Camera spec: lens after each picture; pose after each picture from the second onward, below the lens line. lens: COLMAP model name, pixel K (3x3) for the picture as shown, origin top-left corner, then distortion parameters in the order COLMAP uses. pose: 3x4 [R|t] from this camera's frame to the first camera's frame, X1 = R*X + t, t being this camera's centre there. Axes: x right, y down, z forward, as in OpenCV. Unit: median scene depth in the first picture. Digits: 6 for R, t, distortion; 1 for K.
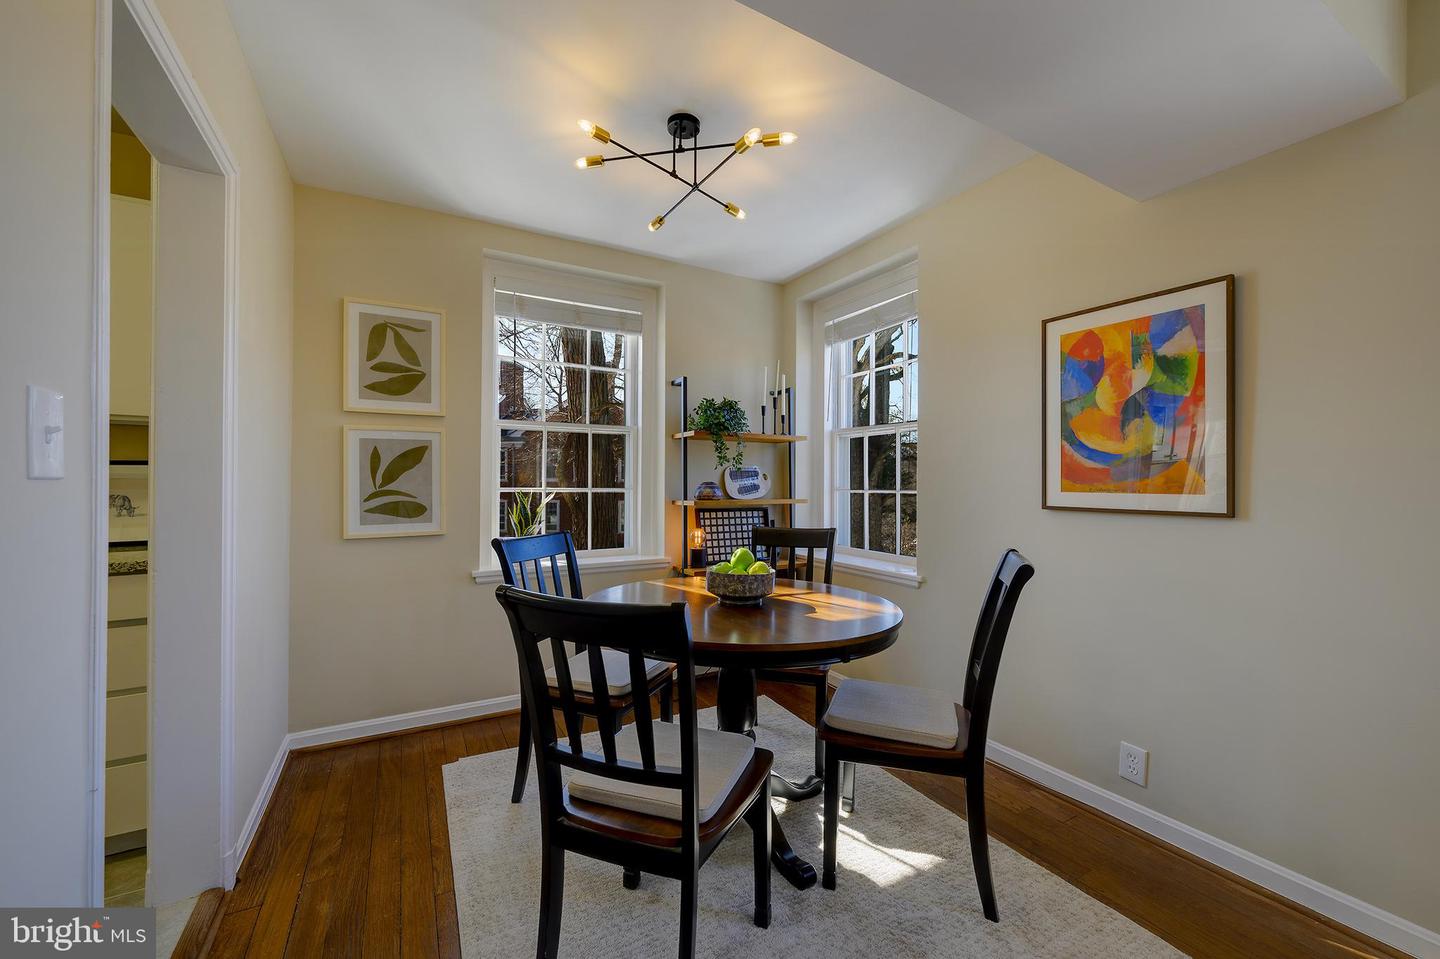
lens RADIAL K [[568.8, 0, 722.9], [0, 568.8, 479.6], [0, 0, 1]] dist [-0.002769, -0.000620]
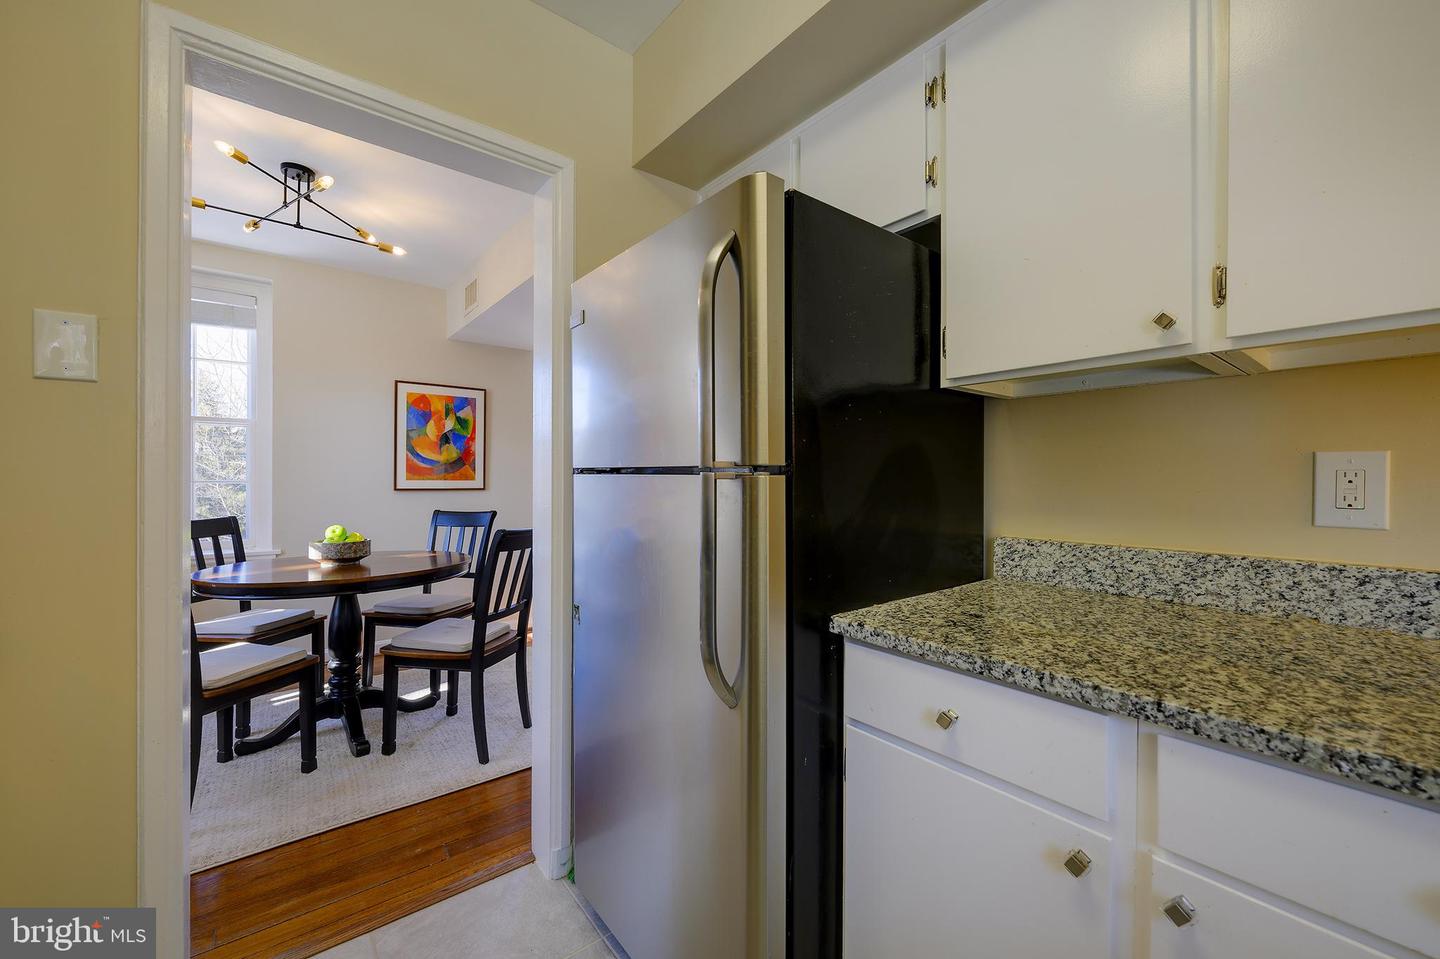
lens RADIAL K [[568.8, 0, 722.9], [0, 568.8, 479.6], [0, 0, 1]] dist [-0.002769, -0.000620]
pose [[-0.160073, -0.009216, 0.987062, -1.375312], [-0.009764, 0.999922, 0.007752, -0.004663], [-0.987057, -0.008397, -0.160151, 0.322497]]
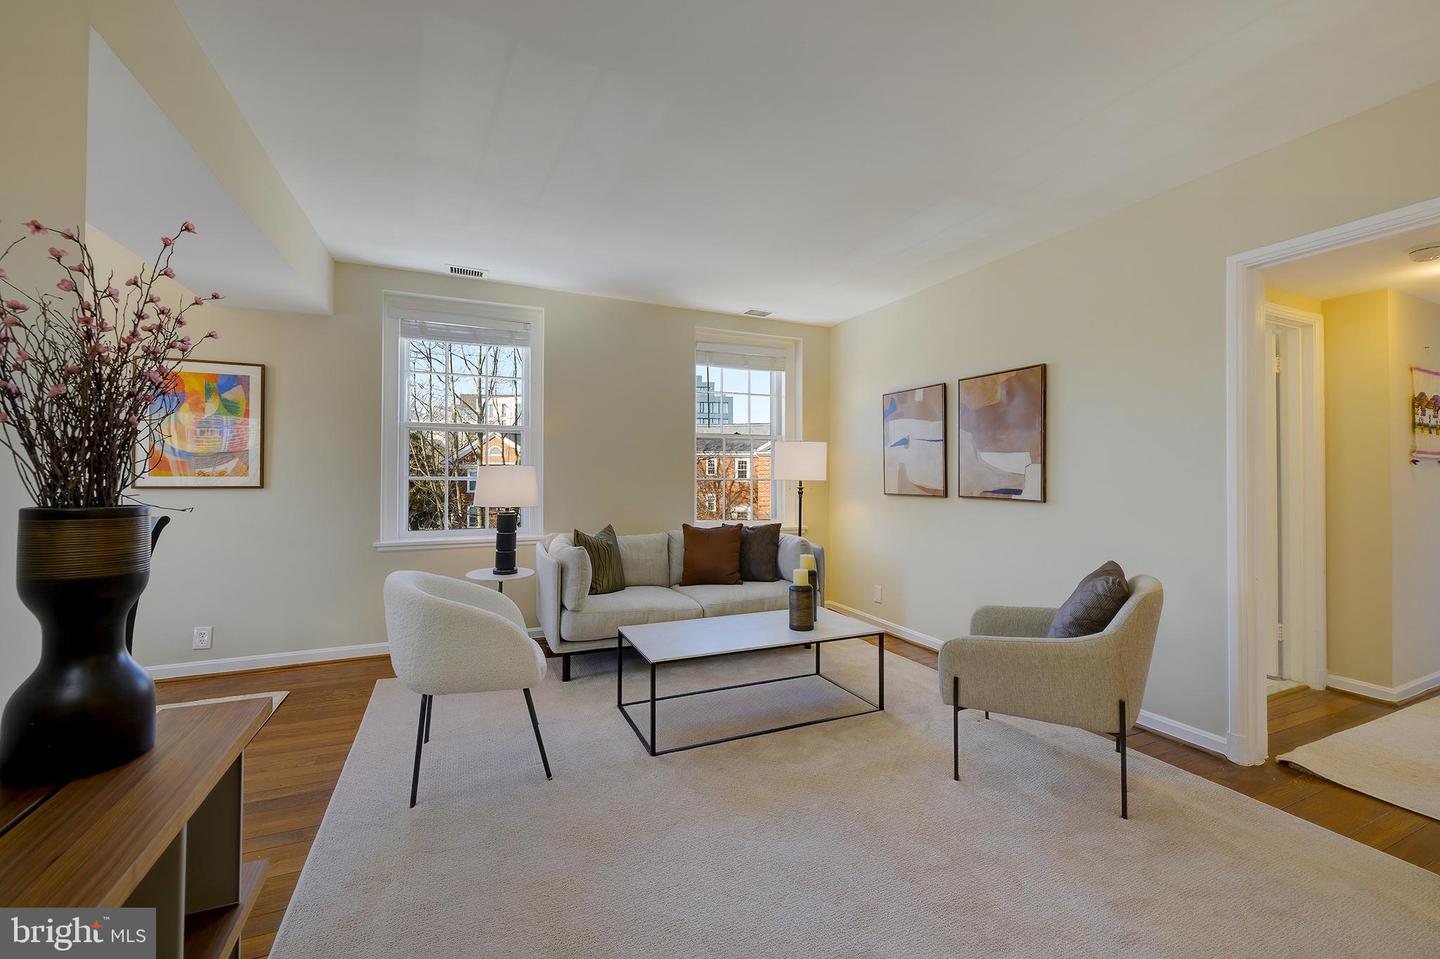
lens RADIAL K [[585.5, 0, 724.3], [0, 585.5, 463.6], [0, 0, 1]] dist [-0.000372, -0.000093]
pose [[0.092436, 0.010886, 0.995659, -0.805371], [-0.006494, 0.999926, -0.010330, -0.006392], [-0.995697, -0.005511, 0.092500, -0.644885]]
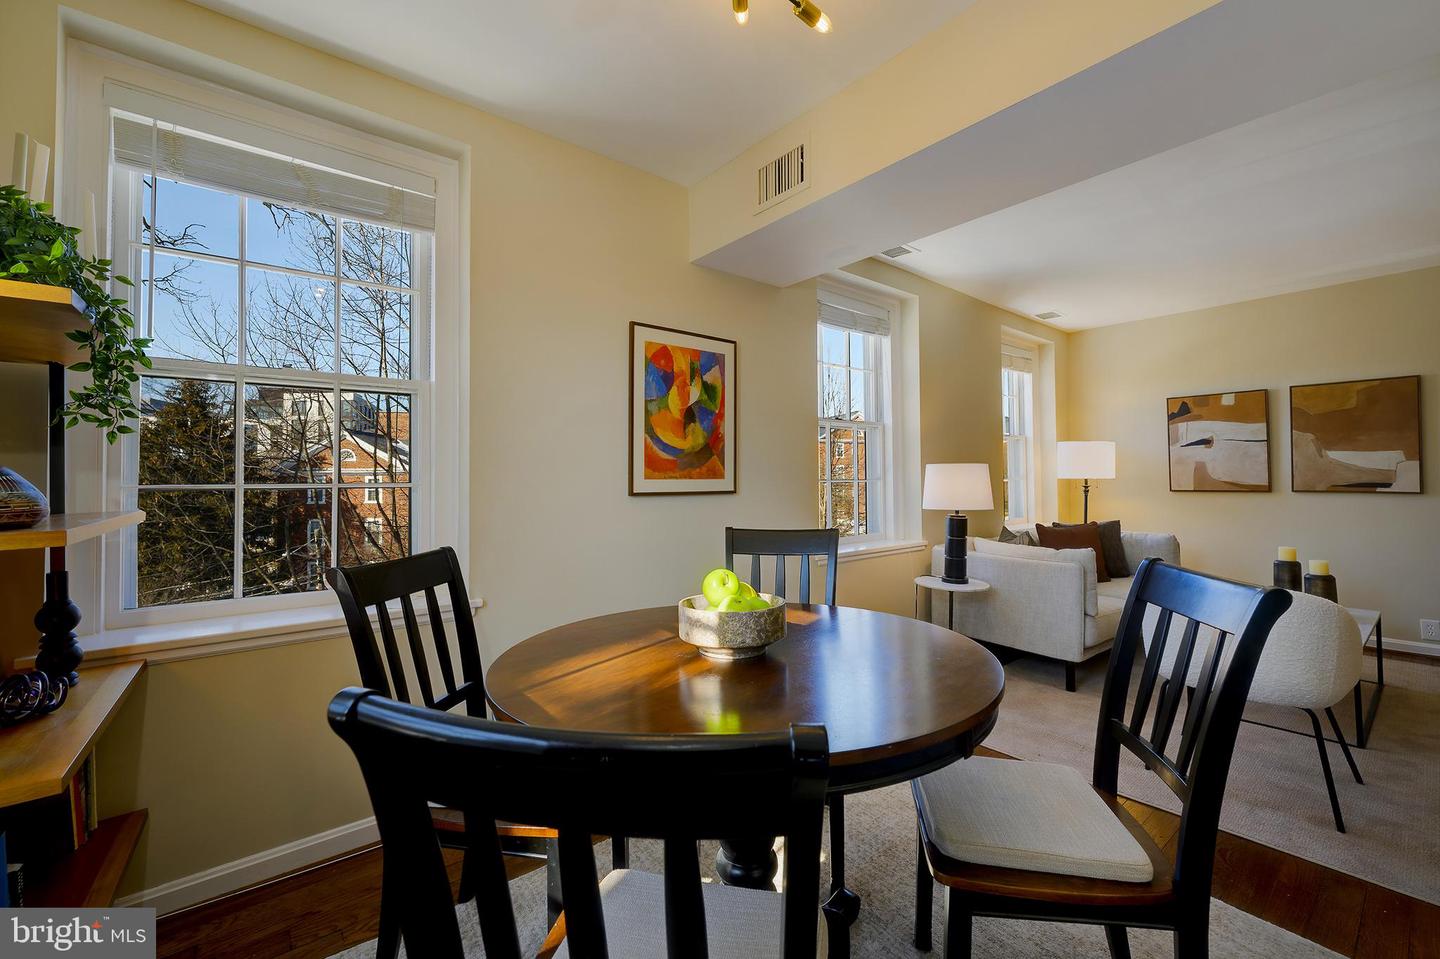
lens RADIAL K [[585.5, 0, 724.3], [0, 585.5, 463.6], [0, 0, 1]] dist [-0.000372, -0.000093]
pose [[-0.170755, 0.017034, 0.985166, -0.597861], [0.001183, 0.999853, -0.017083, 0.010064], [-0.985313, -0.001752, -0.170750, 1.090839]]
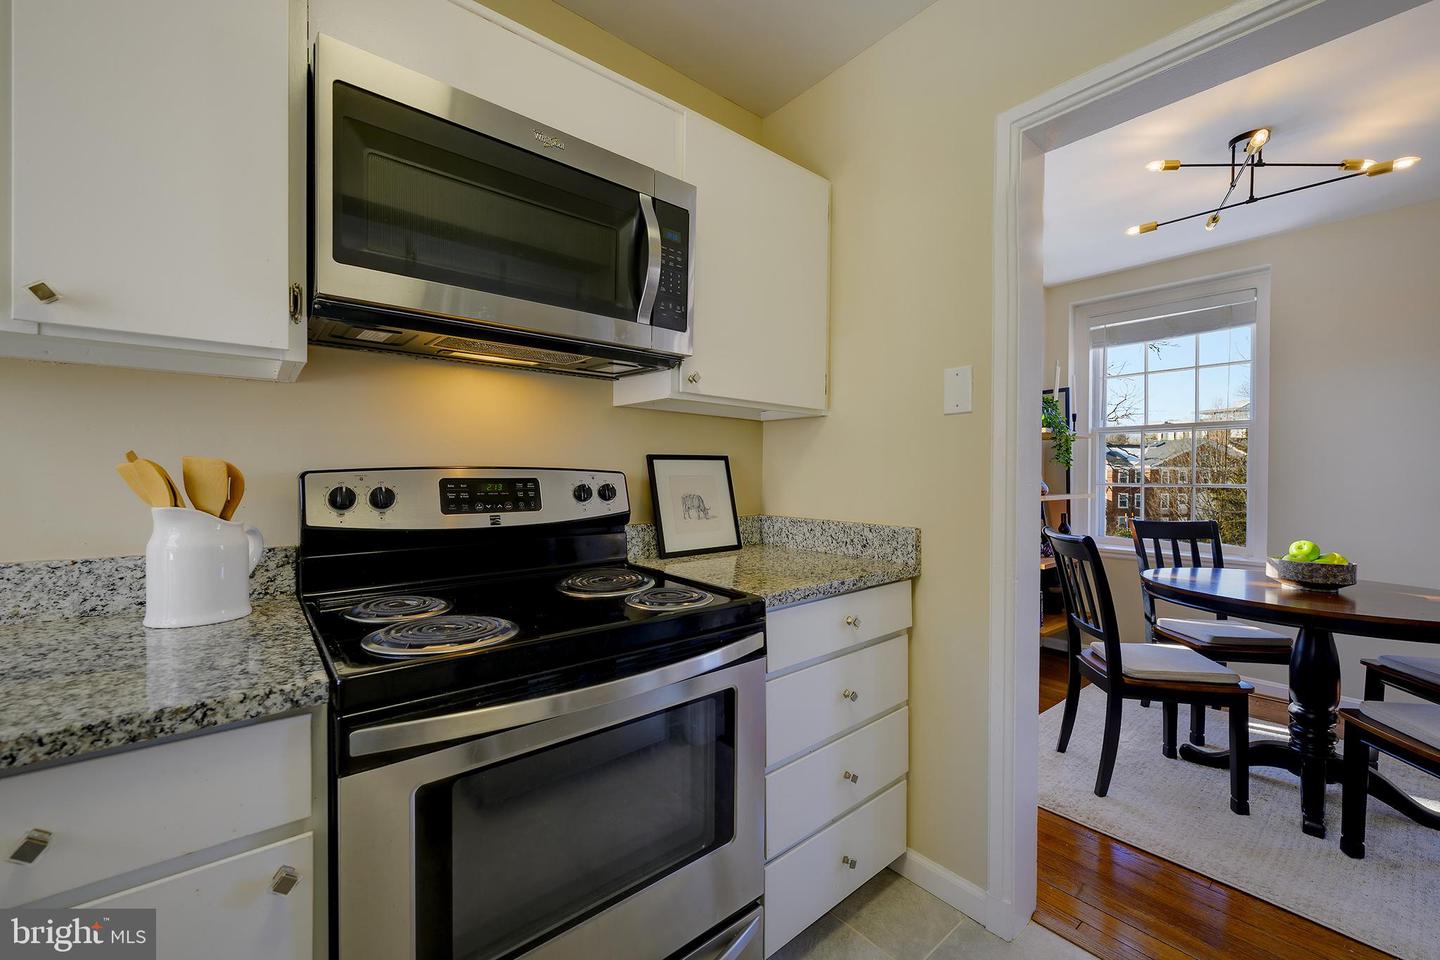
lens RADIAL K [[568.8, 0, 722.9], [0, 568.8, 480.1], [0, 0, 1]] dist [-0.002769, -0.000620]
pose [[0.983281, -0.000253, 0.182092, -1.217195], [-0.002132, 0.999914, 0.012904, -0.006227], [-0.182080, -0.013076, 0.983197, 0.143241]]
